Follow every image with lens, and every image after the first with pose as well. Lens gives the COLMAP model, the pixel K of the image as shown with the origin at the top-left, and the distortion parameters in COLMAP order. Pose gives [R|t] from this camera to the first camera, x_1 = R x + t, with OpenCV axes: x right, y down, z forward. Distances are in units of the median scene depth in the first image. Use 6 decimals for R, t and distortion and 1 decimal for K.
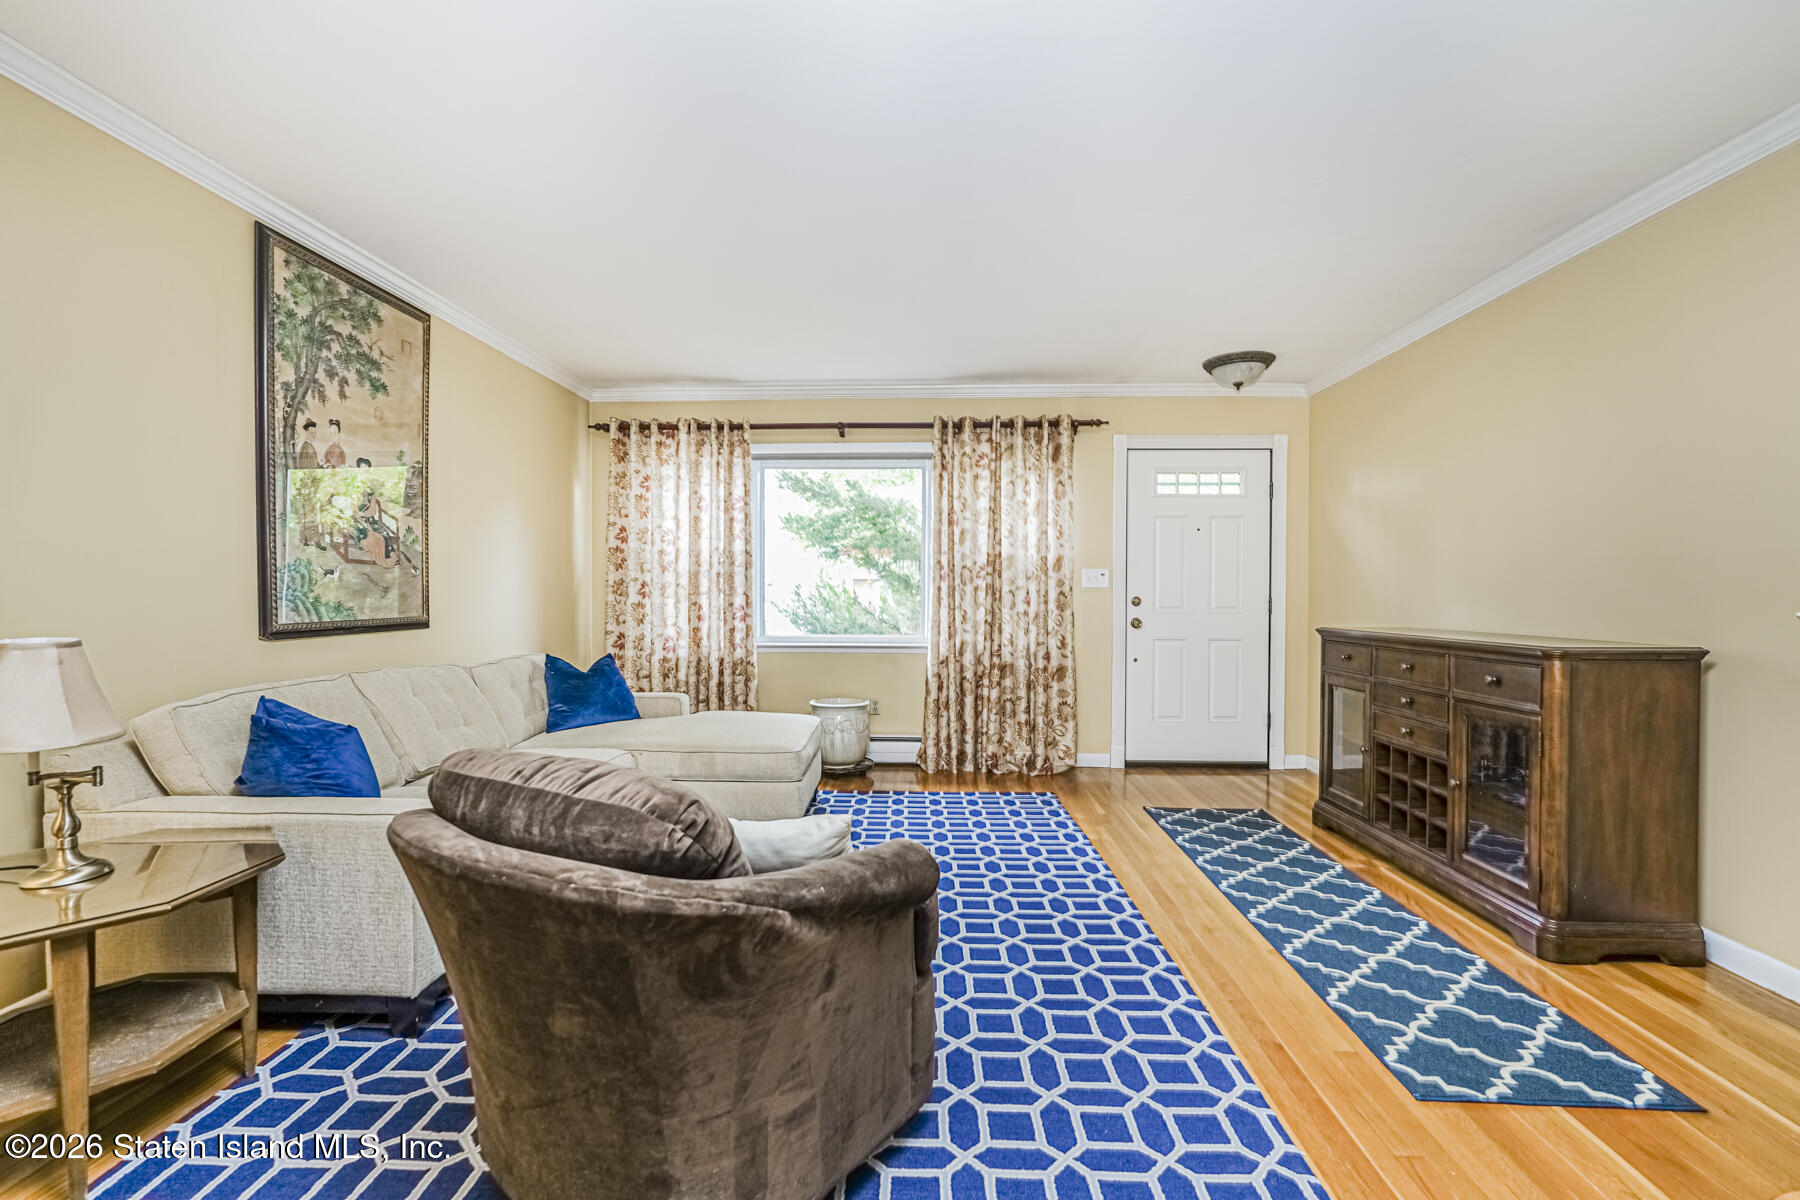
lens RADIAL K [[793.3, 0, 902.5], [0, 793.3, 604.6], [0, 0, 1]] dist [-0.016257, 0.009160]
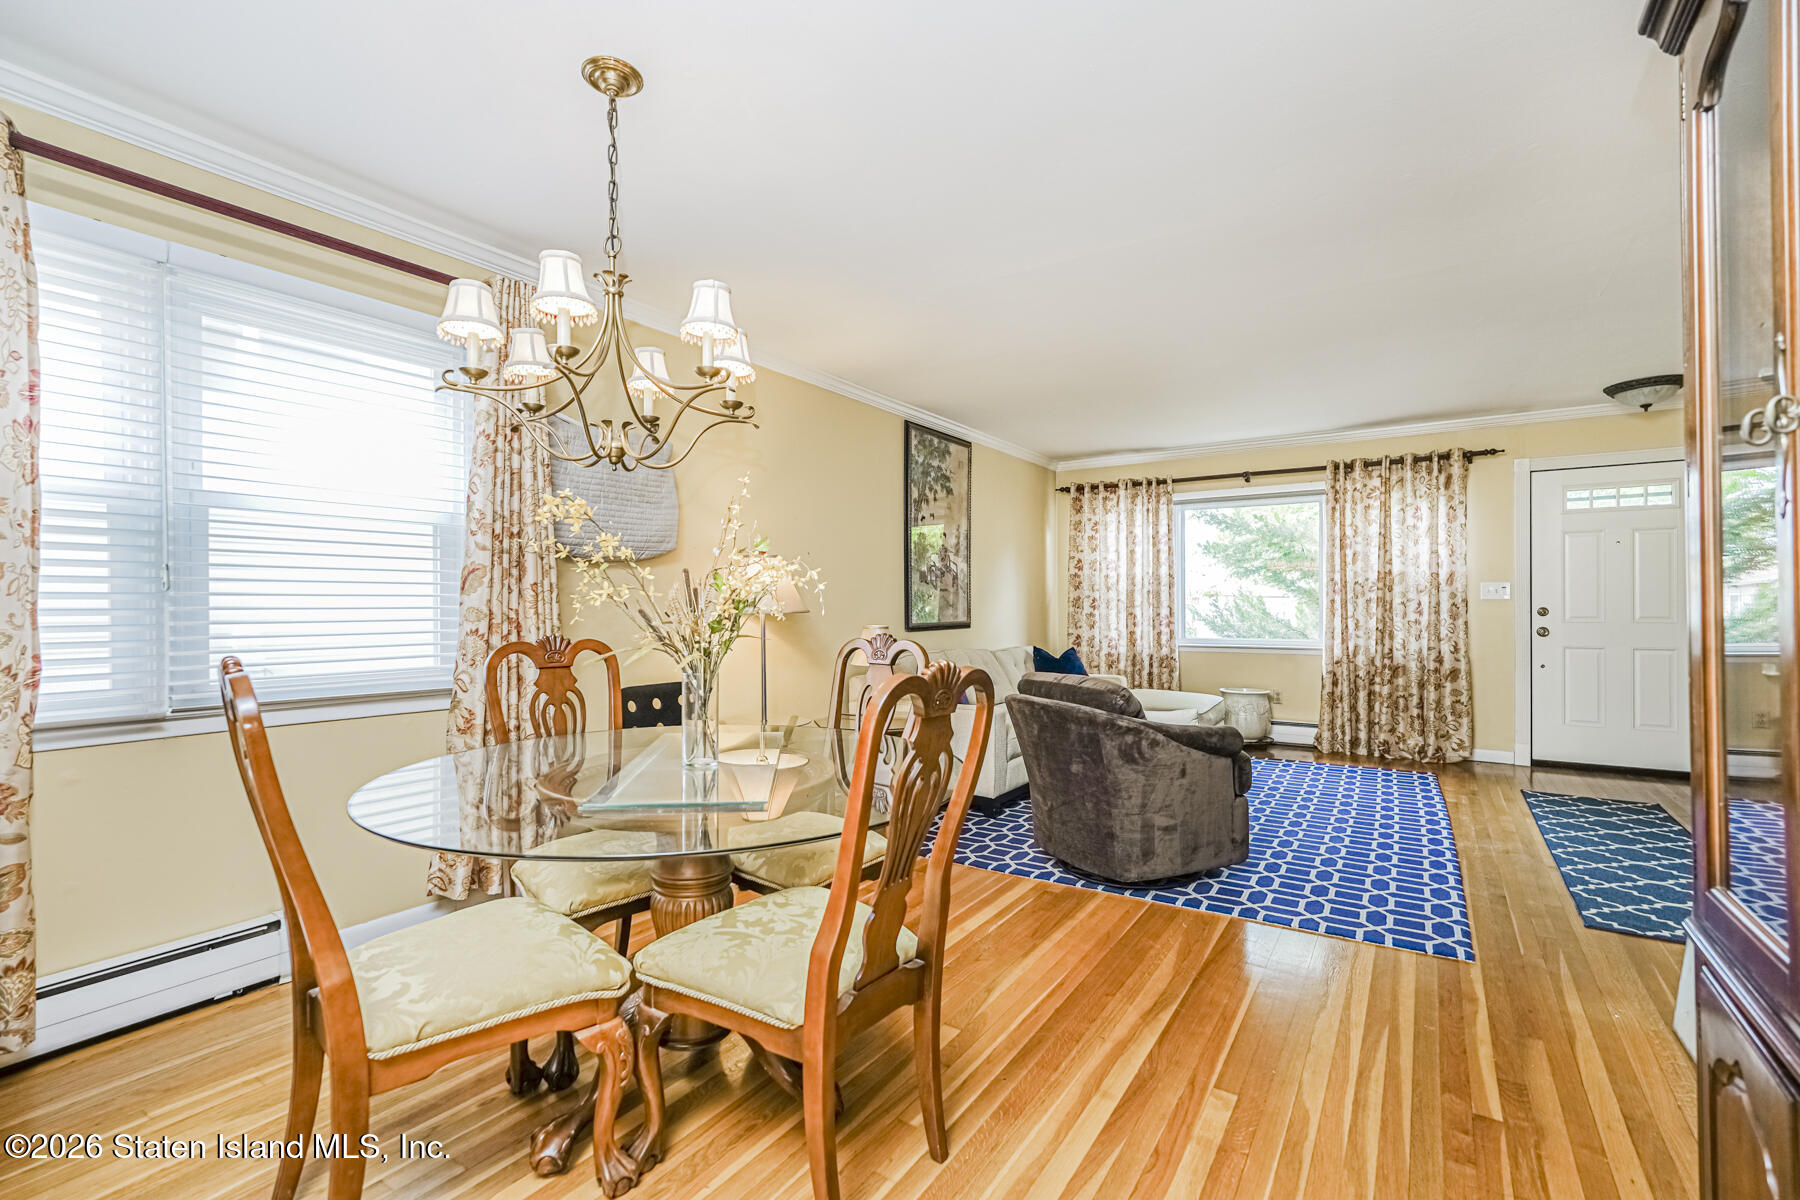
lens RADIAL K [[793.3, 0, 902.5], [0, 793.3, 604.6], [0, 0, 1]] dist [-0.016257, 0.009160]
pose [[0.856019, -0.006297, -0.516906, 0.108104], [-0.001614, 0.999888, -0.014855, 0.003939], [0.516942, 0.013550, 0.855913, -0.377490]]
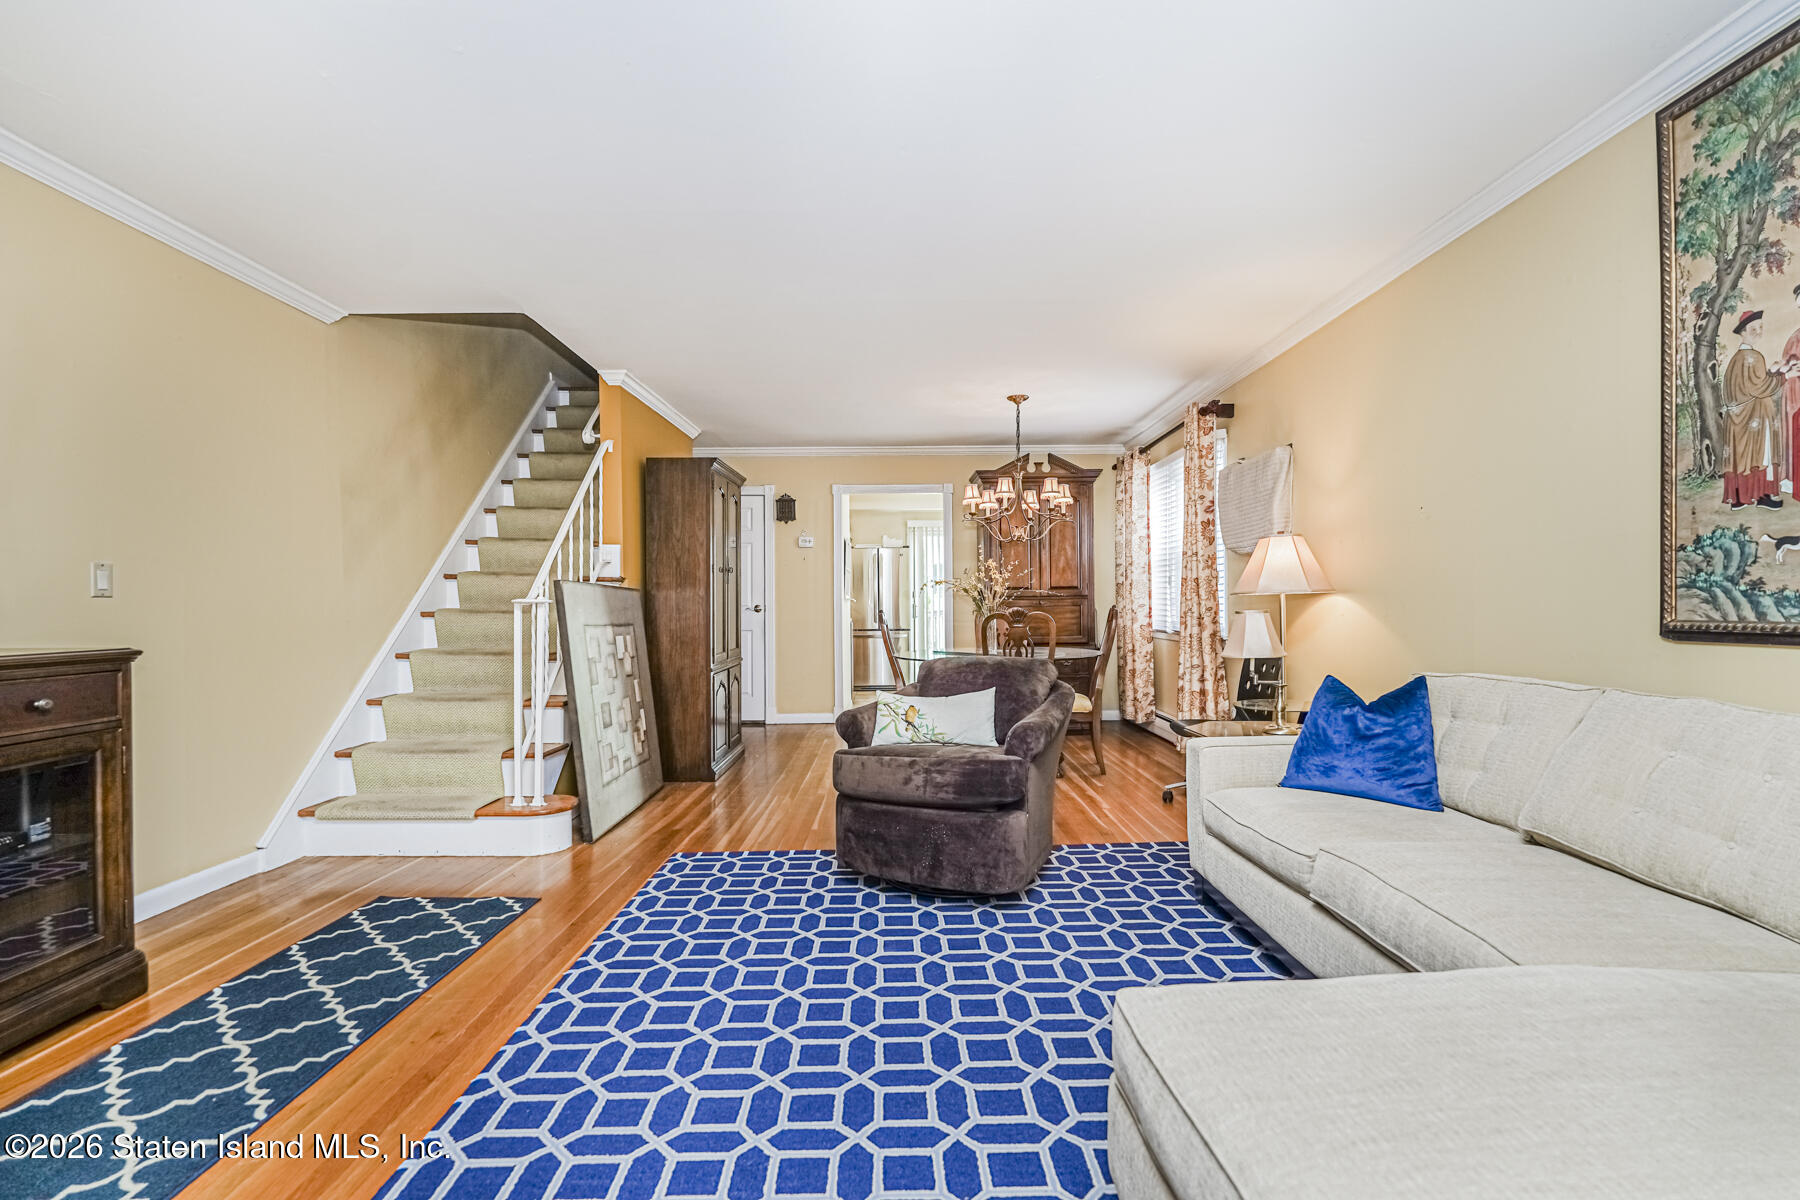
lens RADIAL K [[793.2, 0, 904.6], [0, 793.2, 607.3], [0, 0, 1]] dist [-0.012978, 0.007770]
pose [[-0.998798, 0.004759, -0.048793, -0.009074], [0.003664, 0.999740, 0.022515, -0.003697], [0.048887, 0.022309, -0.998555, 0.951915]]
